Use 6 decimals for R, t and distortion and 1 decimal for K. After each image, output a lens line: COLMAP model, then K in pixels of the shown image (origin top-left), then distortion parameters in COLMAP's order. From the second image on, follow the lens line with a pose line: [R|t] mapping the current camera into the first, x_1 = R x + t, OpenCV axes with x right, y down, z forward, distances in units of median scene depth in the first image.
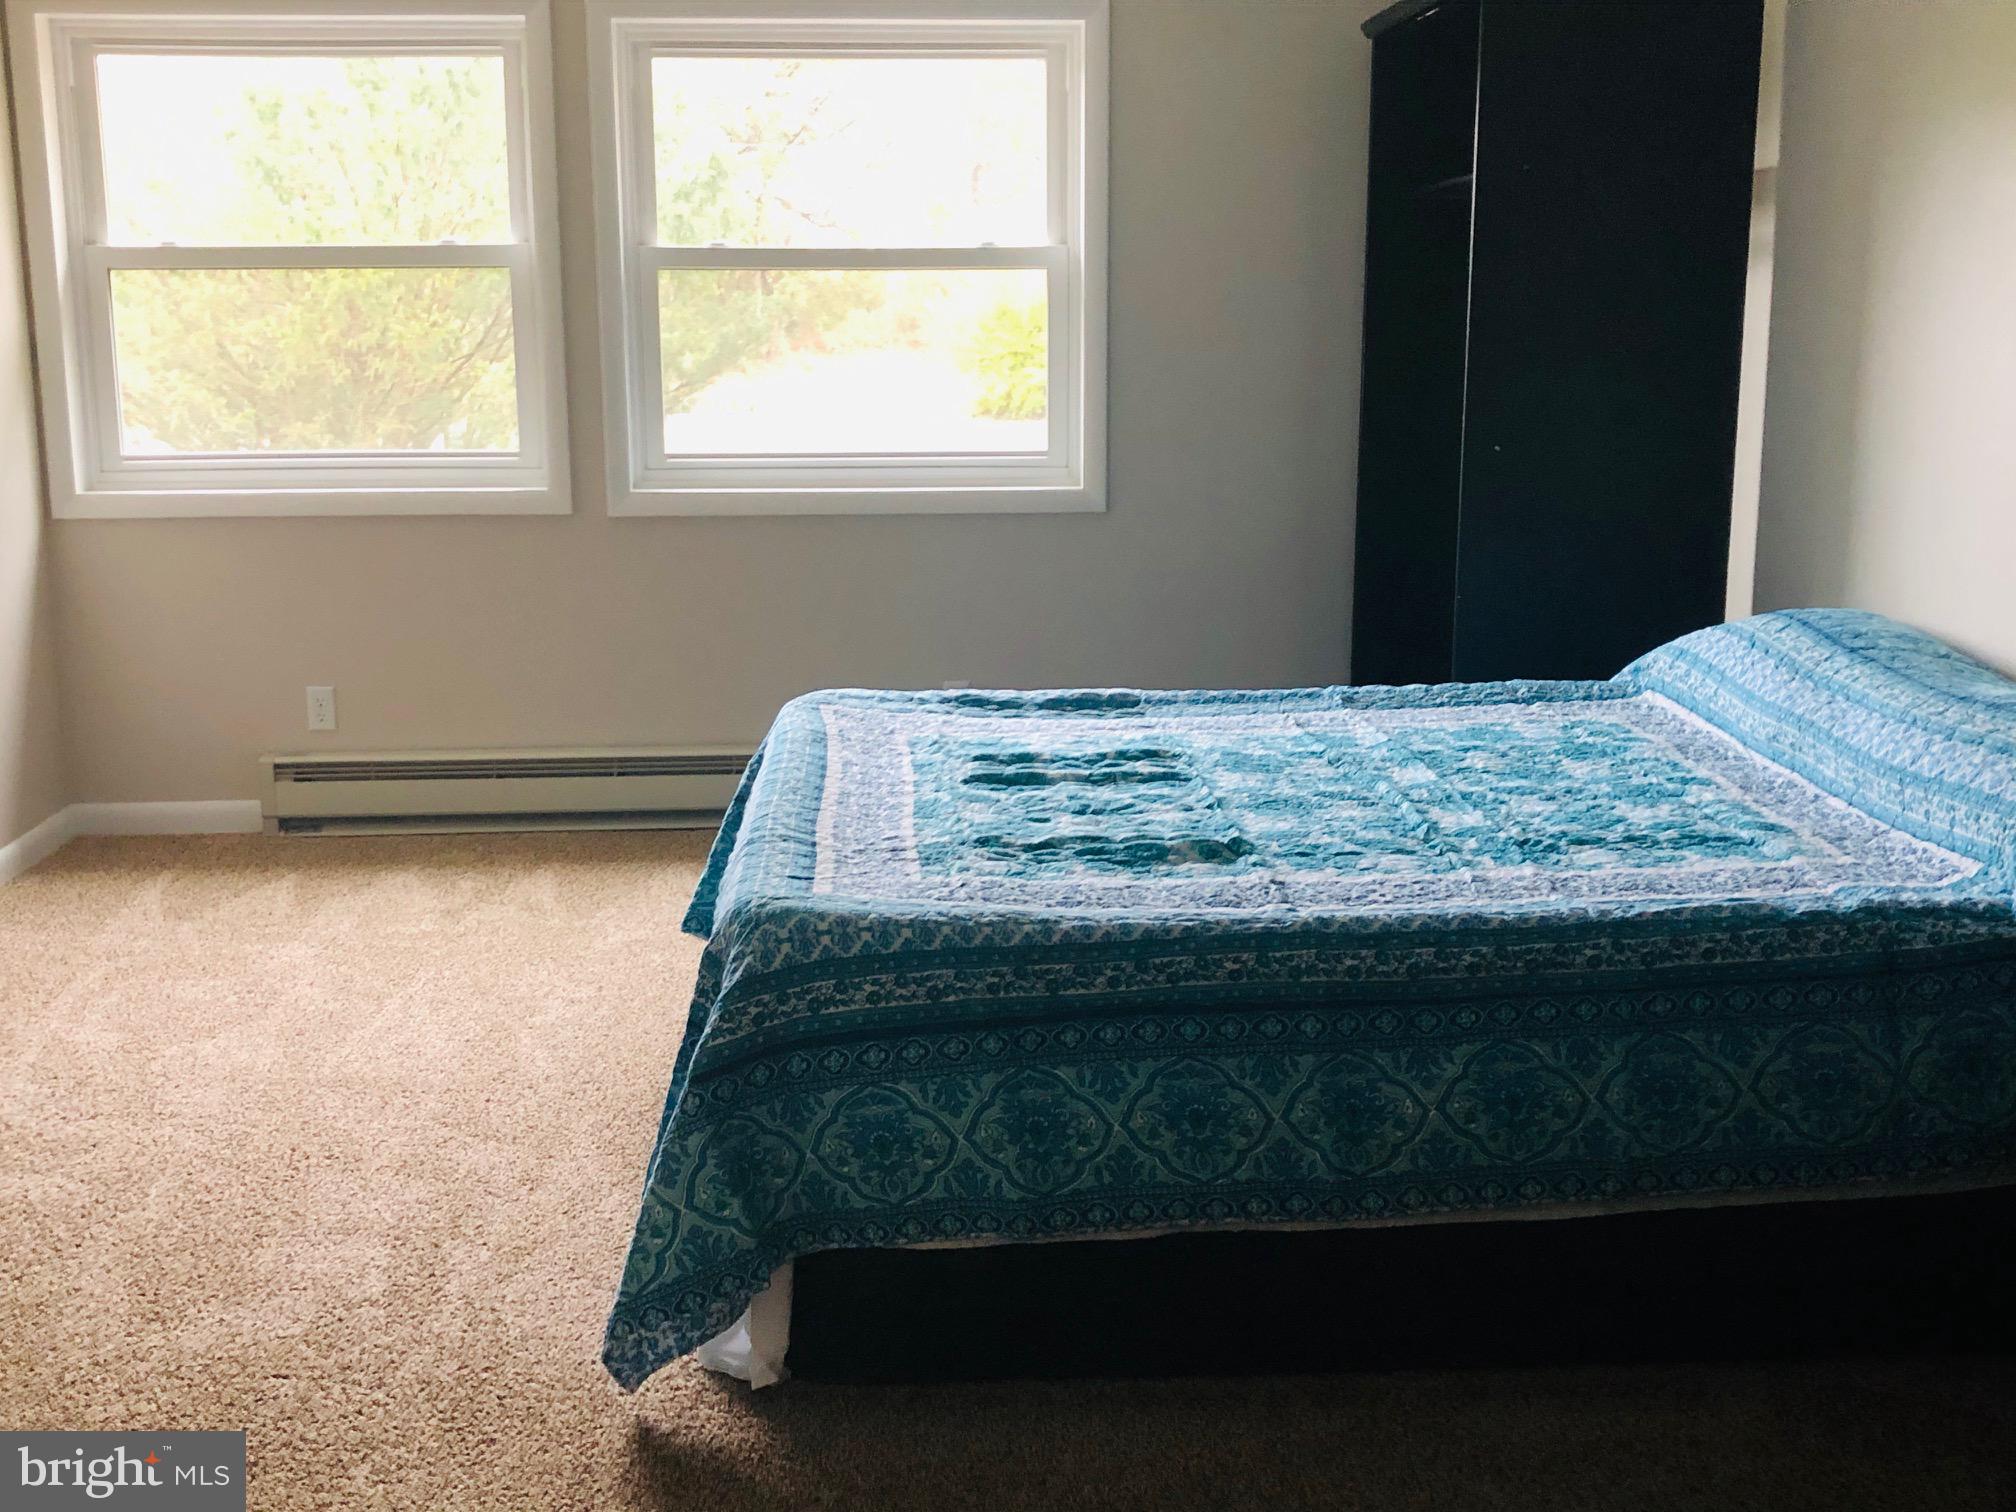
lens RADIAL K [[2243.7, 0, 992.2], [0, 2243.7, 775.5], [0, 0, 1]] dist [0.033468, 0.000000]
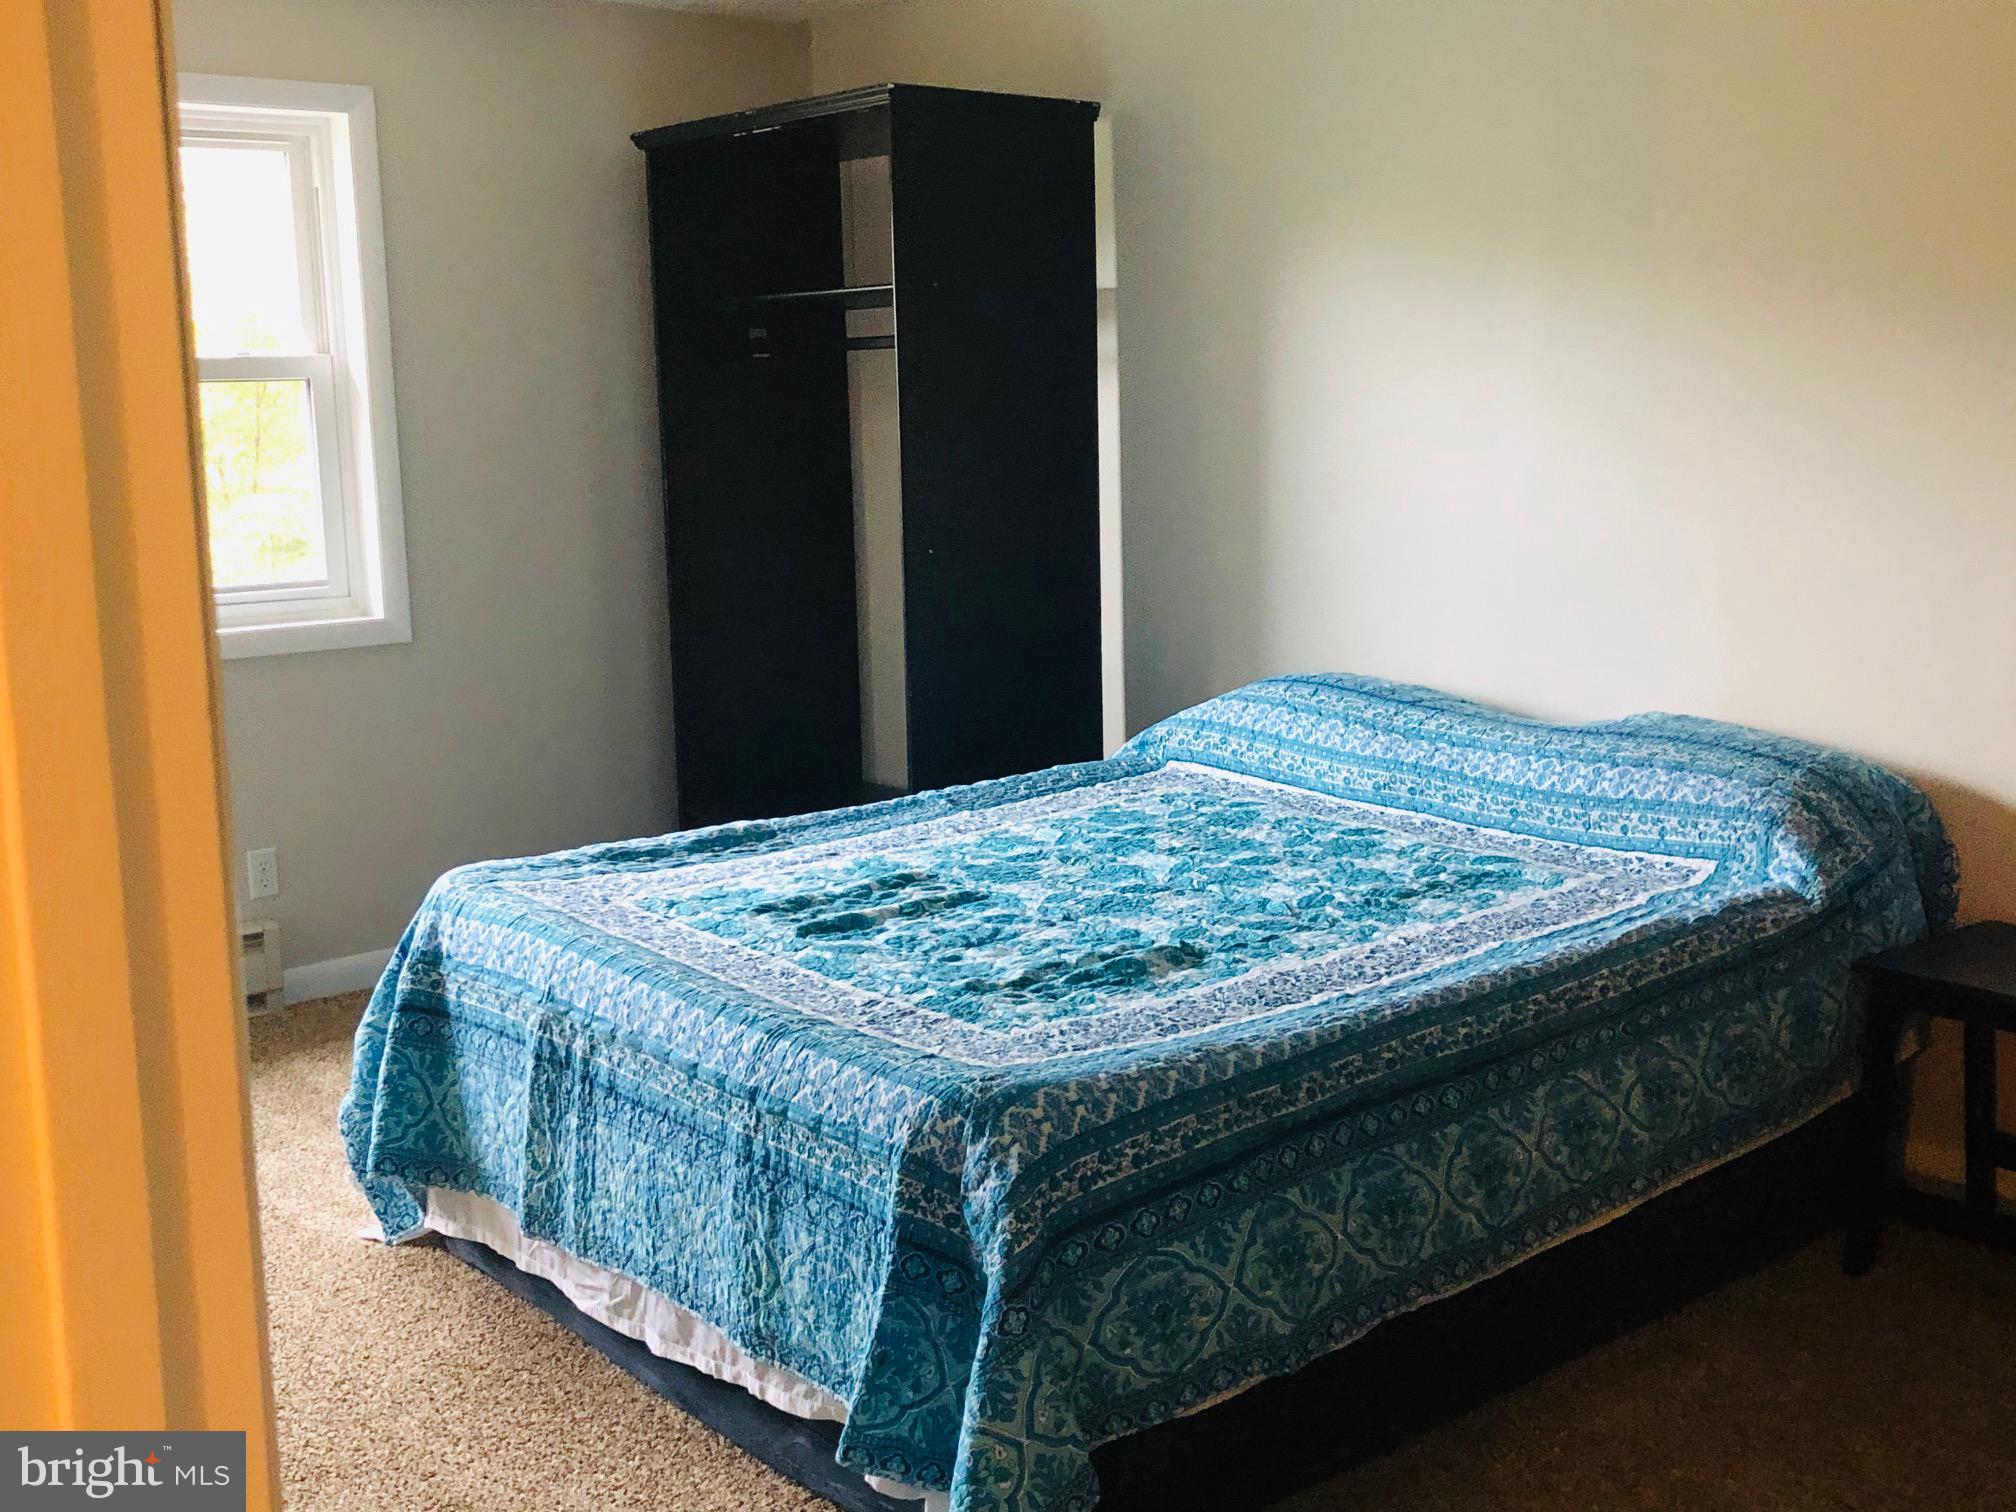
lens RADIAL K [[2243.7, 0, 997.7], [0, 2243.7, 740.2], [0, 0, 1]] dist [0.033468, 0.000000]
pose [[0.797111, -0.107383, 0.594208, -0.626863], [0.139898, 0.990127, -0.008736, -0.073920], [-0.587403, 0.090092, 0.804264, 0.254759]]
